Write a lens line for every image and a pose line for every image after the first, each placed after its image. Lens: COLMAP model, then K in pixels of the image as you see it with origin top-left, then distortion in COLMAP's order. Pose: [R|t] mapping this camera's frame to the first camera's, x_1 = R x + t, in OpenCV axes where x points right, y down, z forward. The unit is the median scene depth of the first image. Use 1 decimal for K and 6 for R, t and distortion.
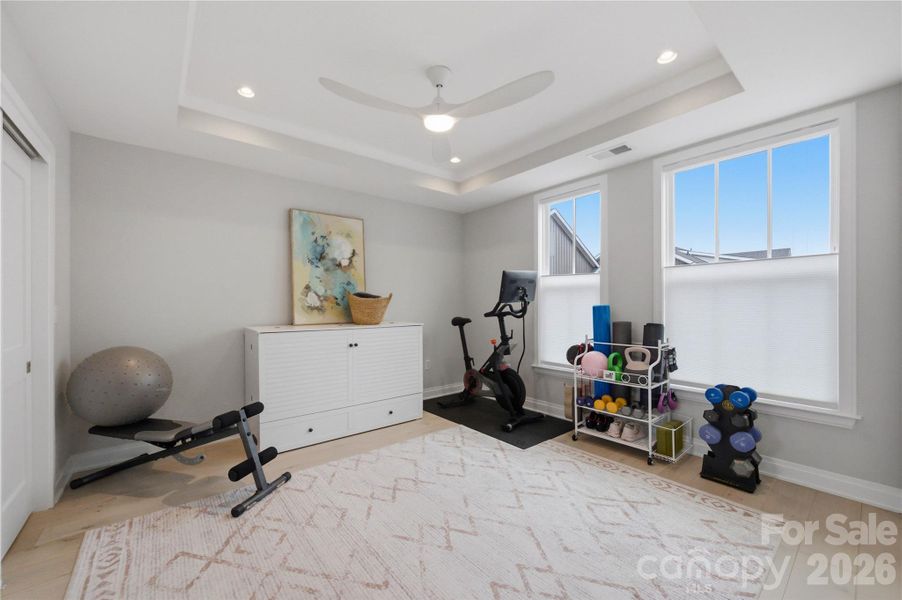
lens RADIAL K [[359.7, 0, 447.8], [0, 359.7, 305.3], [0, 0, 1]] dist [-0.002090, -0.000131]
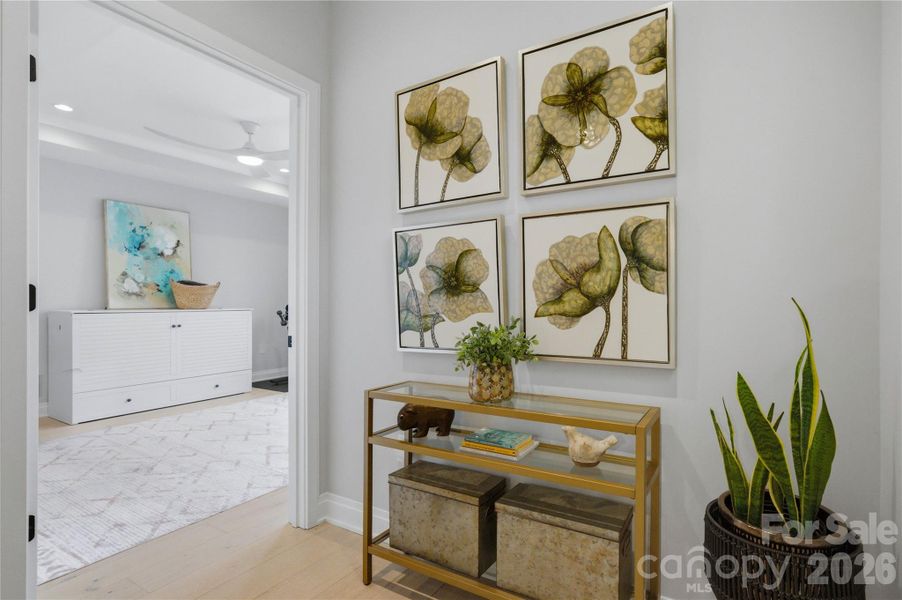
lens RADIAL K [[352.1, 0, 455.6], [0, 352.1, 297.0], [0, 0, 1]] dist [0.000750, 0.000223]
pose [[0.920075, 0.004742, 0.391714, 0.101804], [-0.003731, 0.999987, -0.003342, 0.016865], [-0.391725, 0.001613, 0.920081, -0.334889]]
